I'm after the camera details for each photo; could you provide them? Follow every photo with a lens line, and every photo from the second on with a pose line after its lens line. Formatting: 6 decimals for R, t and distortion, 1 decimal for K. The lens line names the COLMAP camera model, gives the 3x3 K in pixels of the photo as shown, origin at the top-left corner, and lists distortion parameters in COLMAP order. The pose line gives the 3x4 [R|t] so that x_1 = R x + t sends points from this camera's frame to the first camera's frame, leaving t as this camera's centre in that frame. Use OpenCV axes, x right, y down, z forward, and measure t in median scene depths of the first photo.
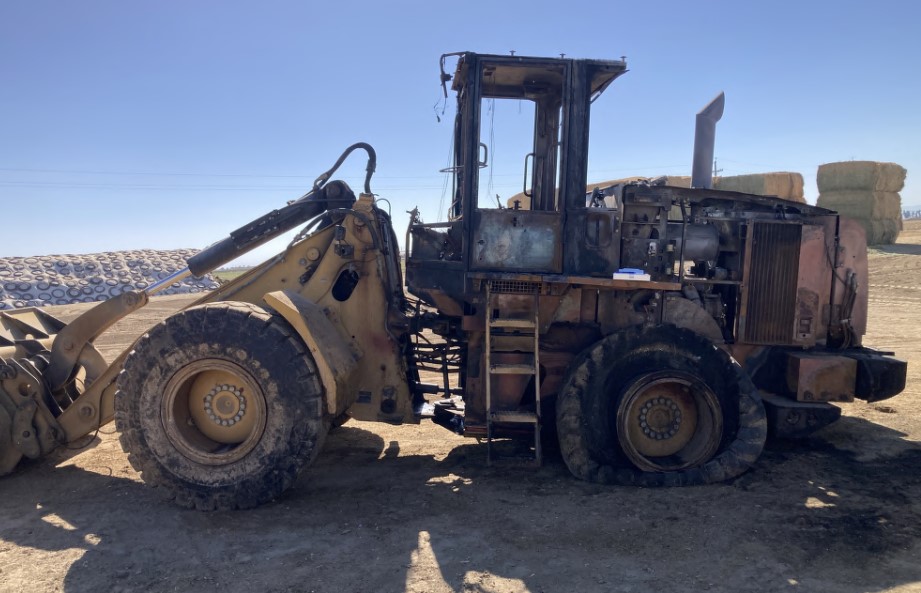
lens RADIAL K [[716.6, 0, 459.9], [0, 716.6, 291.5], [0, 0, 1]] dist [0.023156, -0.003480]
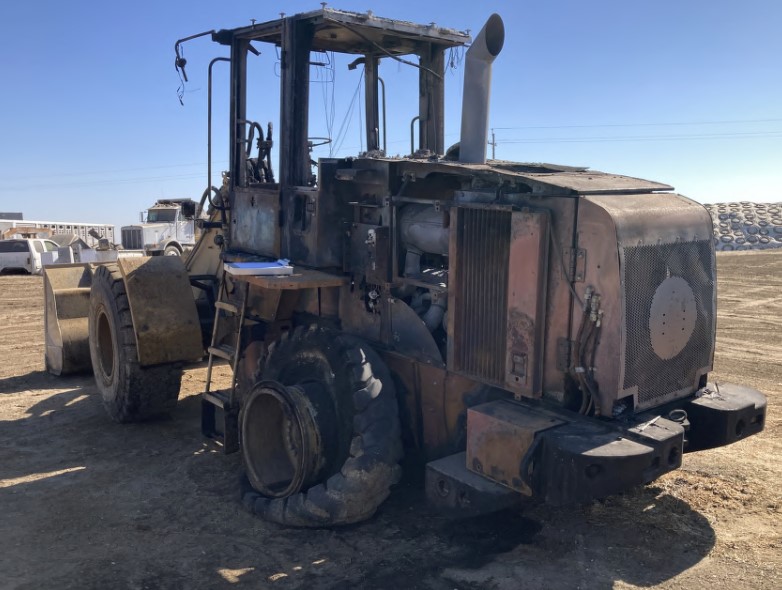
lens RADIAL K [[727.5, 0, 389.7], [0, 727.5, 295.7], [0, 0, 1]] dist [0.013630, 0.000000]
pose [[0.649421, 0.111988, -0.752138, 0.950402], [-0.059190, 0.993540, 0.096825, -0.077512], [0.758122, -0.018361, 0.651854, 0.505302]]
